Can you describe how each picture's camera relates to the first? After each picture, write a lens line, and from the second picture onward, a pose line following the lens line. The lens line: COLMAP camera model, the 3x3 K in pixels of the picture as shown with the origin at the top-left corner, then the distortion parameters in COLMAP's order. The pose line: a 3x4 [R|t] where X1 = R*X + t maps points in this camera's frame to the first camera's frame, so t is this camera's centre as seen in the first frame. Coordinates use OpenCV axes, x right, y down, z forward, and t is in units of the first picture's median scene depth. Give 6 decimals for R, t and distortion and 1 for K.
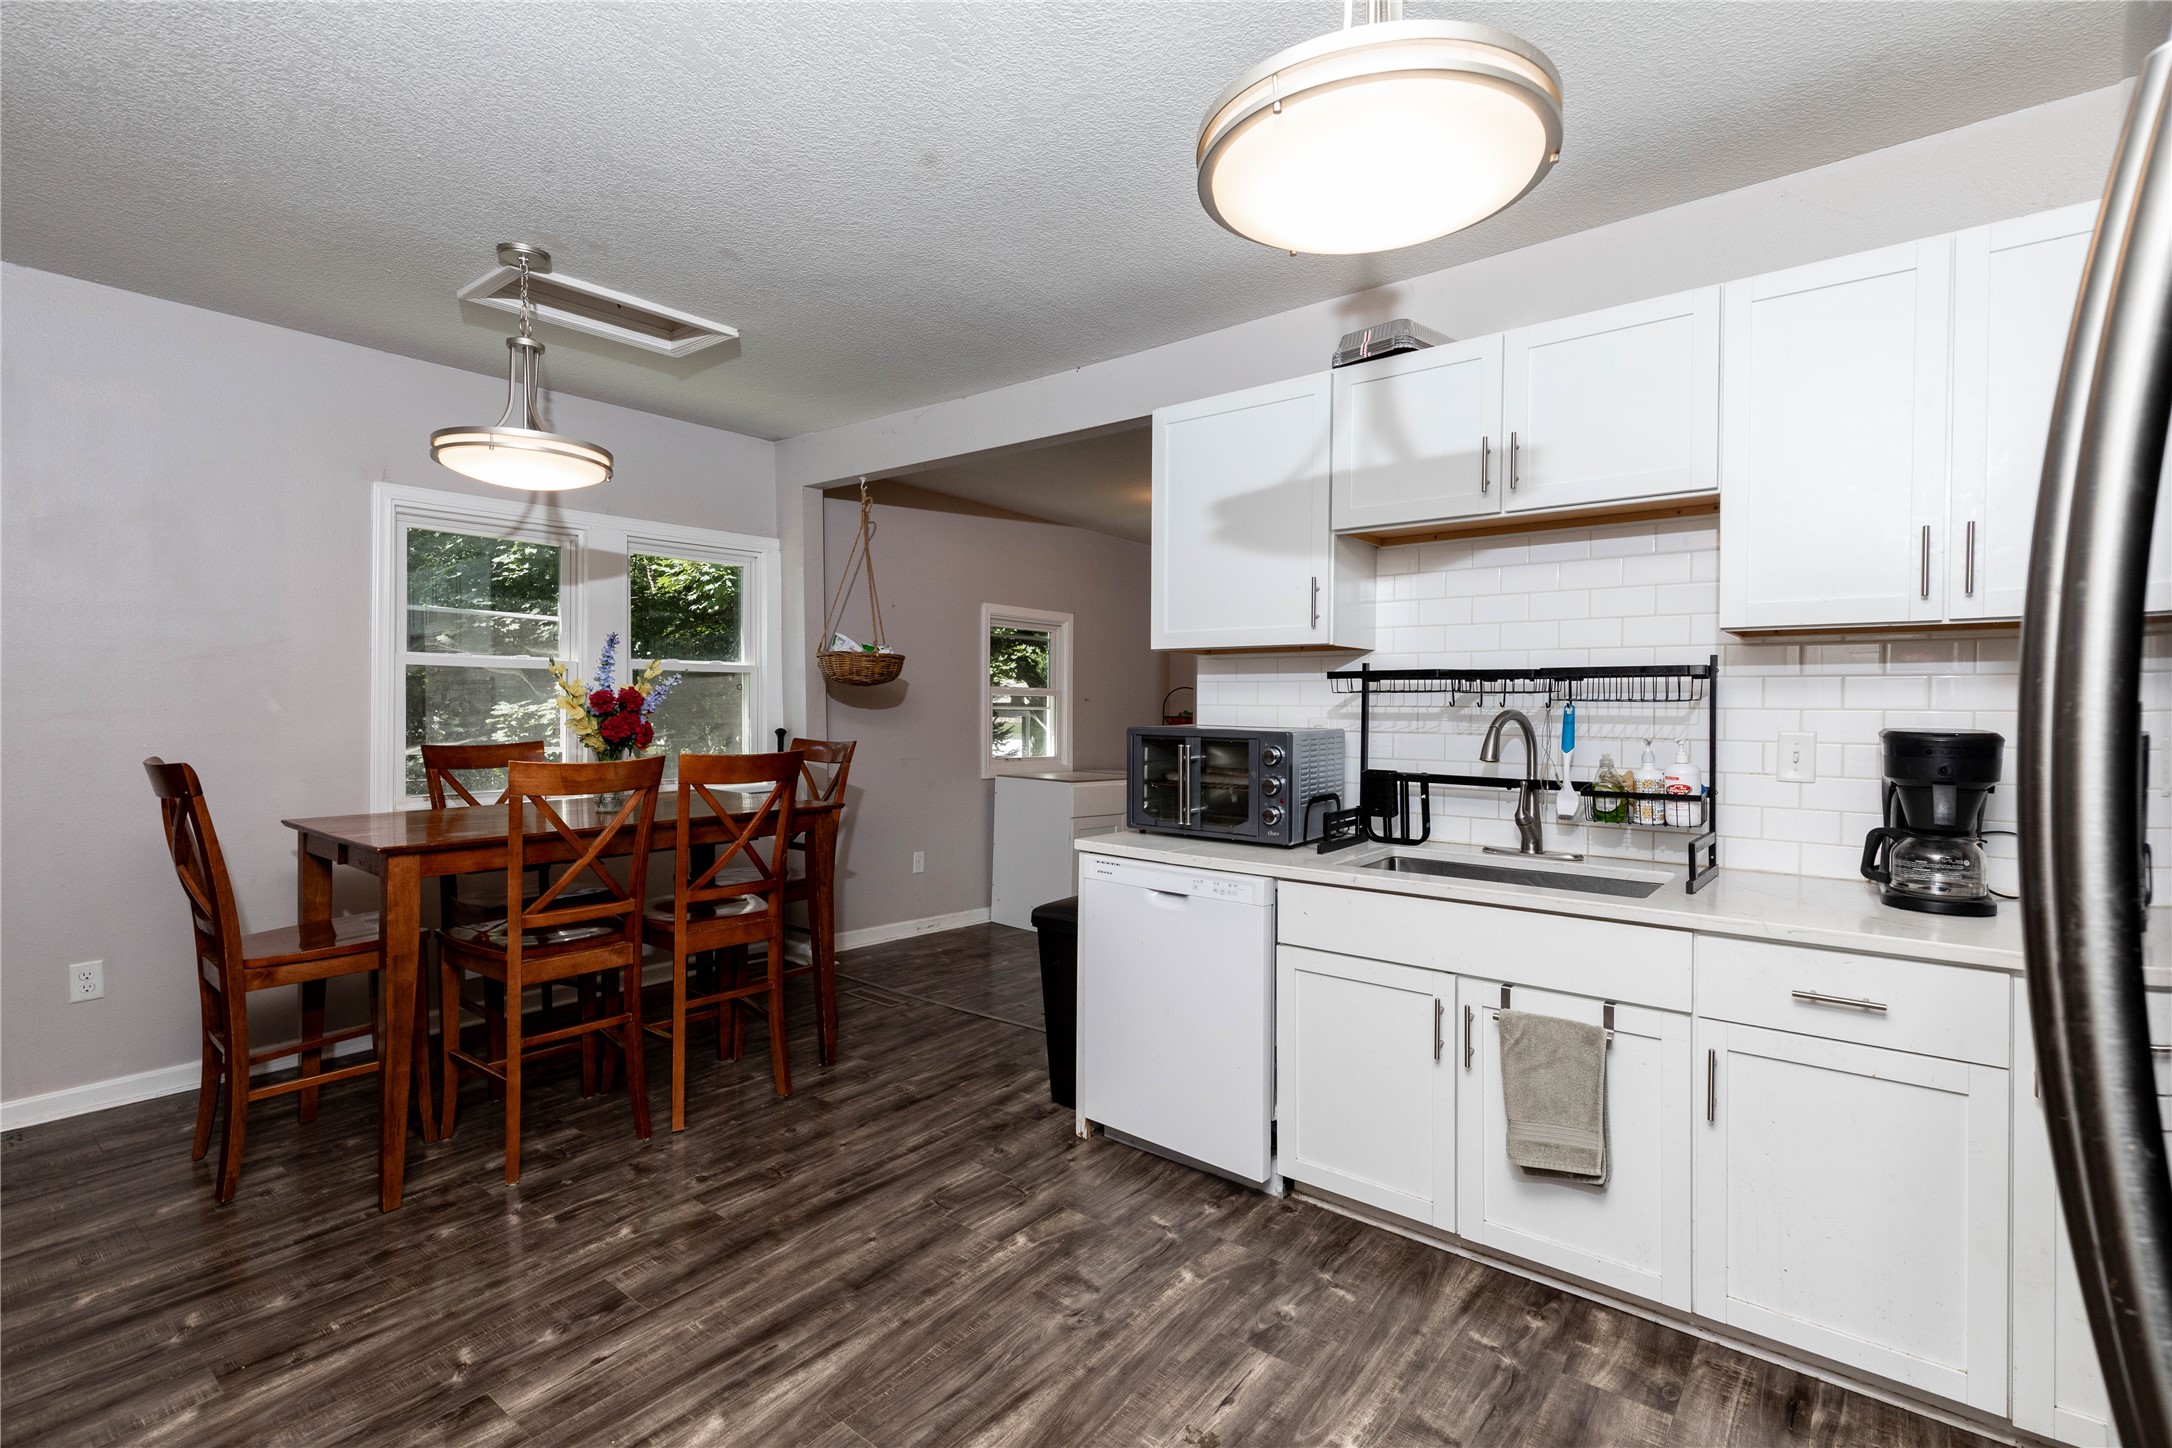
lens RADIAL K [[989.8, 0, 1096.9], [0, 989.8, 715.7], [0, 0, 1]] dist [0.006685, -0.000368]
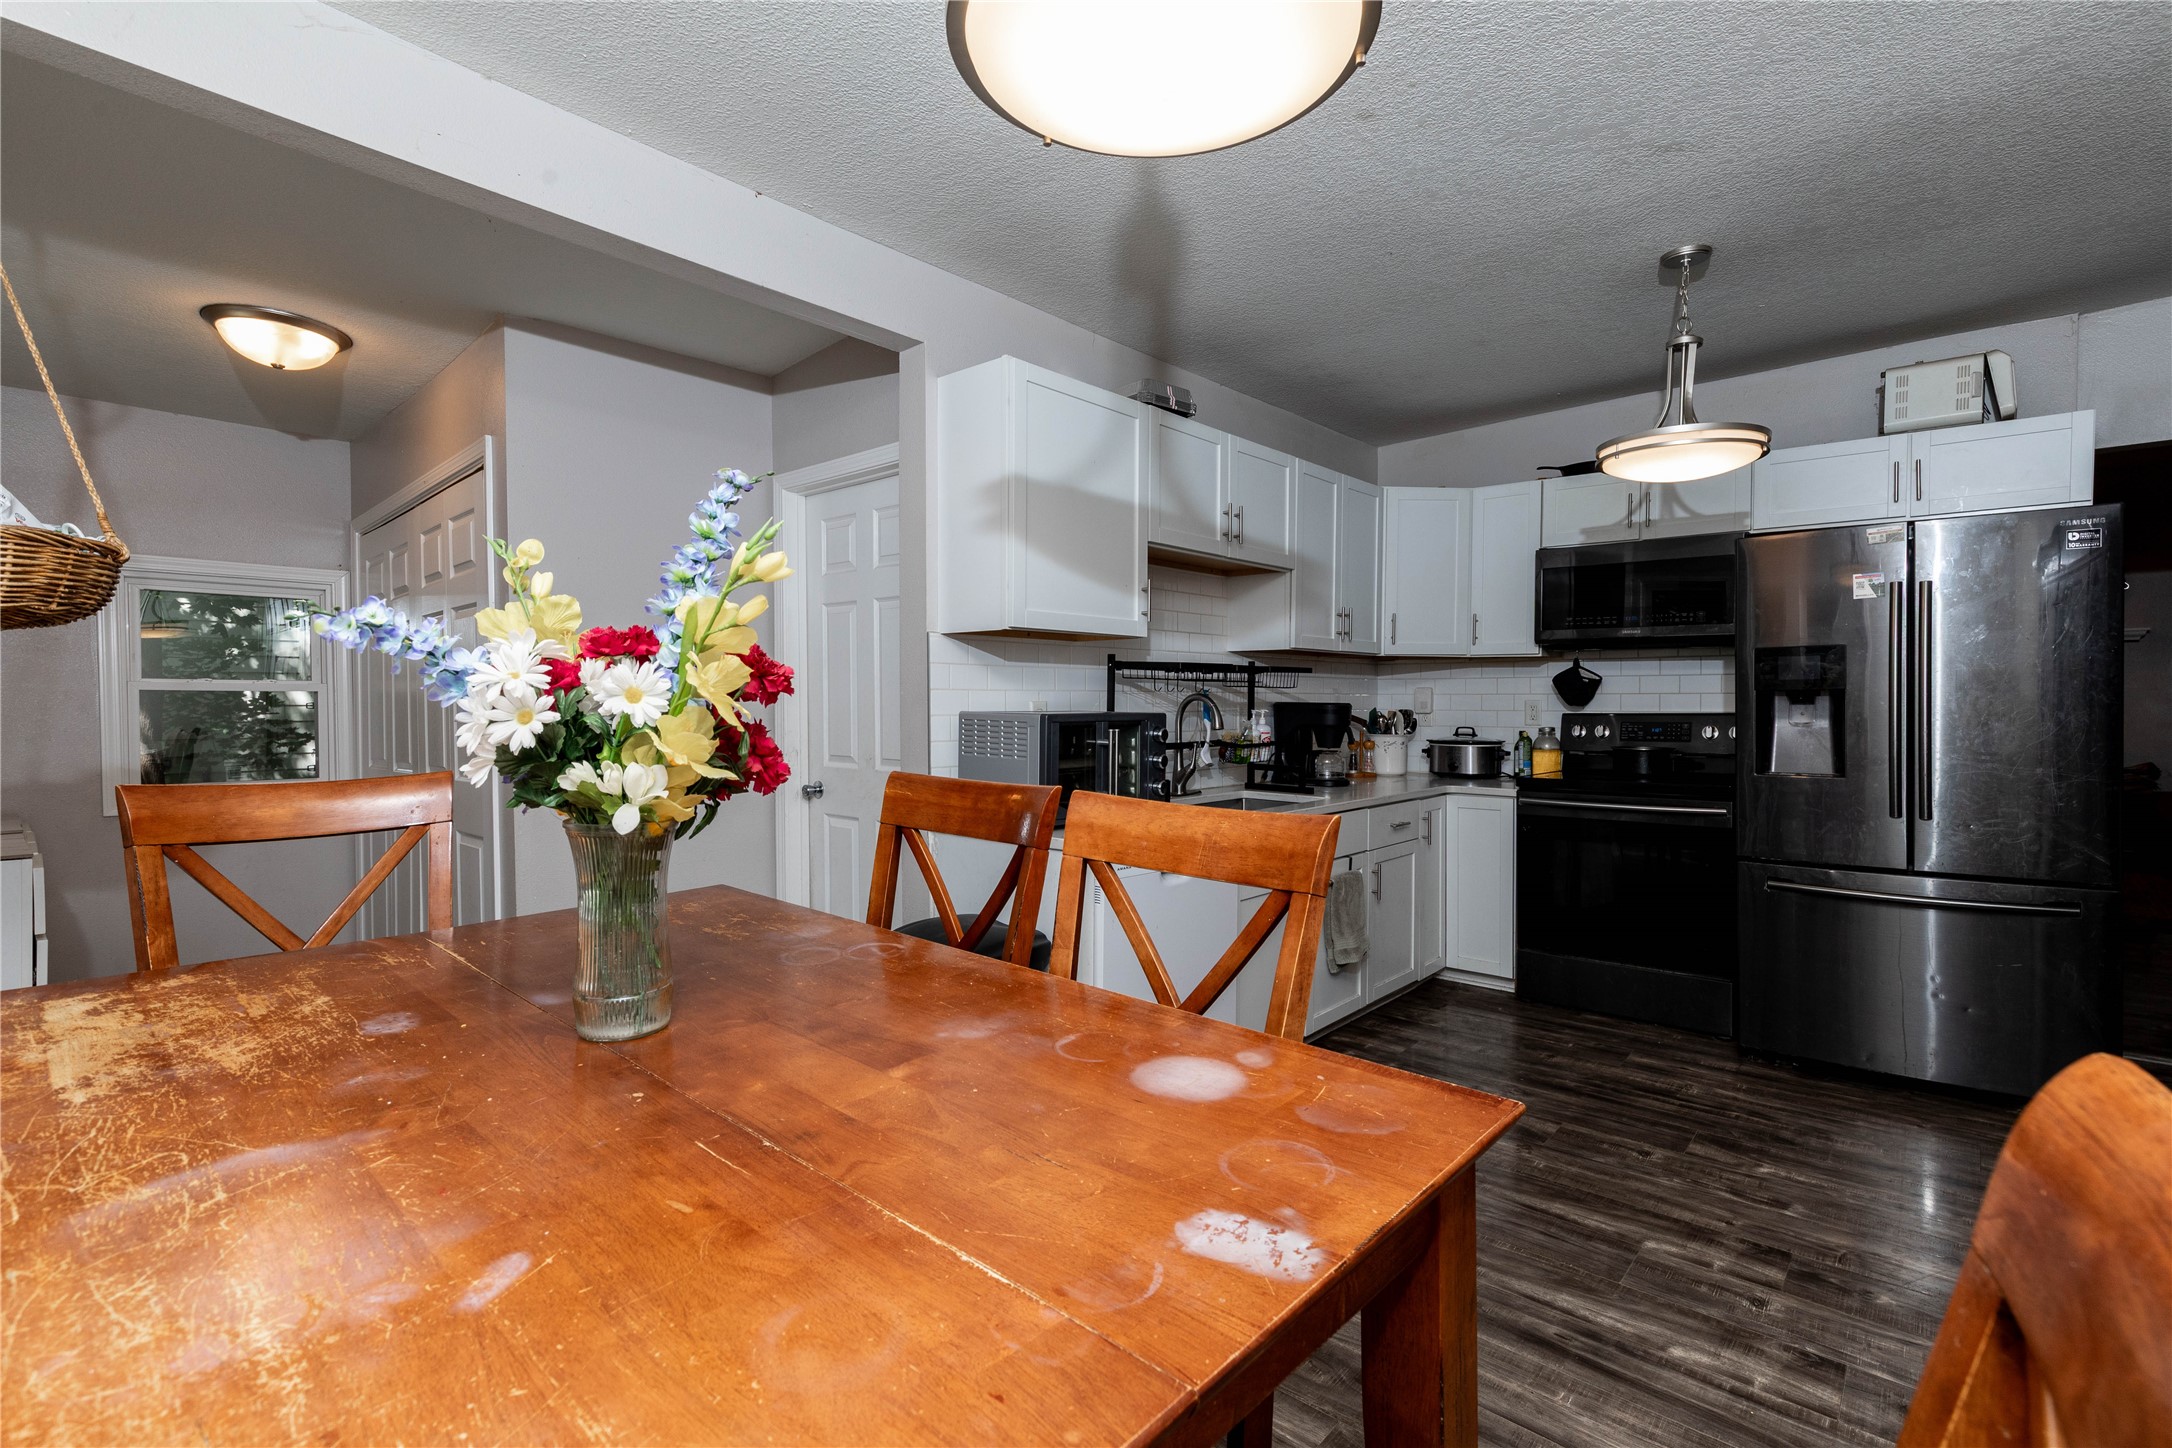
lens RADIAL K [[989.8, 0, 1096.9], [0, 989.8, 715.7], [0, 0, 1]] dist [0.006685, -0.000368]
pose [[0.052104, -0.023791, 0.998358, -1.062545], [0.009611, 0.999682, 0.023321, -0.008917], [-0.998595, 0.008381, 0.052316, 1.124451]]
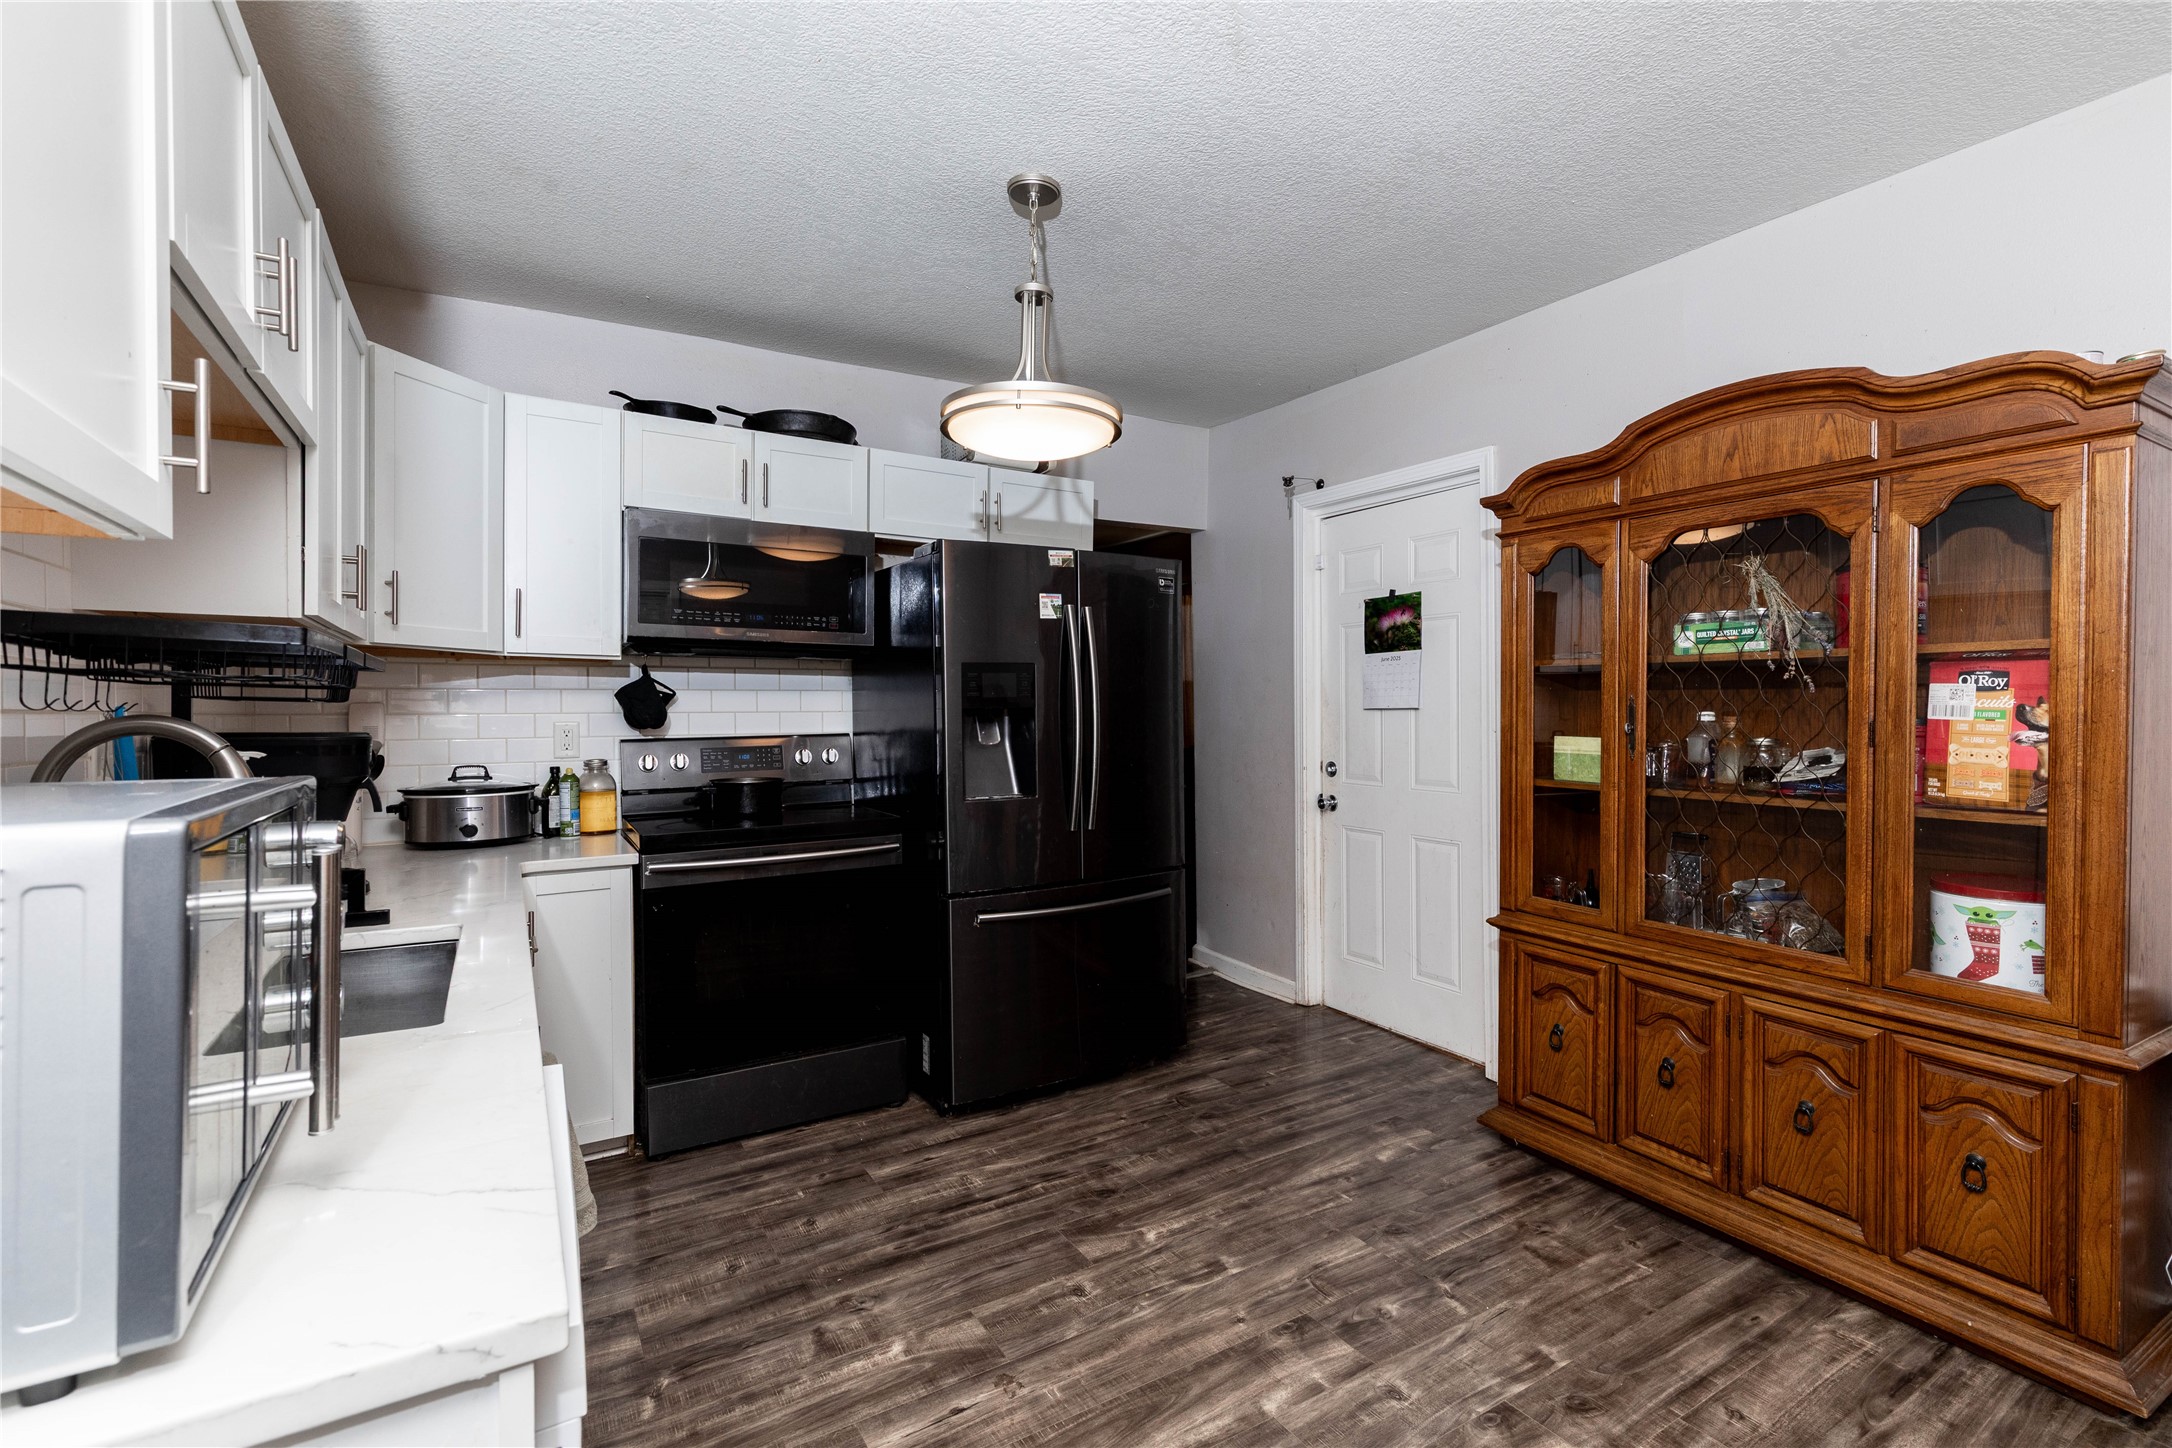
lens RADIAL K [[989.8, 0, 1096.9], [0, 989.8, 715.7], [0, 0, 1]] dist [0.006685, -0.000368]
pose [[-0.938433, -0.002712, 0.345451, -0.252048], [0.002811, 0.999876, 0.015486, -0.013057], [-0.345451, 0.015504, -0.938309, 1.389102]]
